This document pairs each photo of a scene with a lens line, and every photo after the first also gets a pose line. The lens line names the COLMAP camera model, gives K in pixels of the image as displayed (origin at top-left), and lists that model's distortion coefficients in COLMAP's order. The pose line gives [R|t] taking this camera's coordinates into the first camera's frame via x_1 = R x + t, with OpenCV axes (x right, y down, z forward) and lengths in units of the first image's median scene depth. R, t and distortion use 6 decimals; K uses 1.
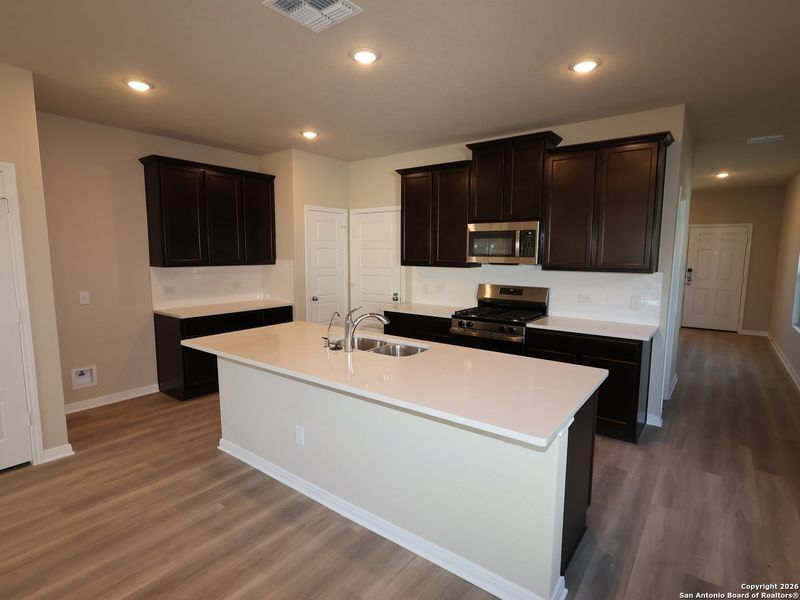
lens RADIAL K [[420.8, 0, 398.3], [0, 420.8, 303.1], [0, 0, 1]] dist [-0.000824, 0.001287]
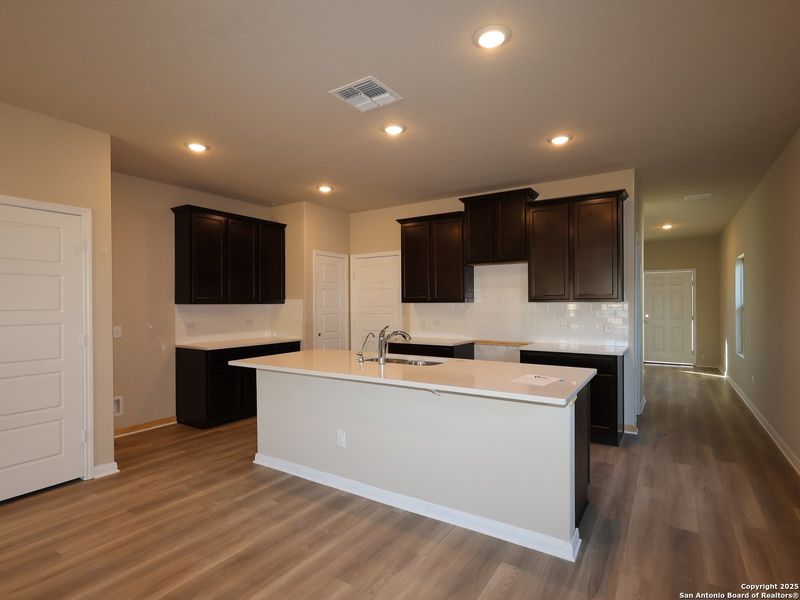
lens RADIAL K [[421.3, 0, 398.2], [0, 421.3, 306.0], [0, 0, 1]] dist [0.002200, -0.000212]
pose [[0.997102, -0.010050, 0.075413, -0.136556], [0.018782, 0.993073, -0.115984, 0.077541], [-0.073725, 0.117065, 0.990384, -0.168613]]
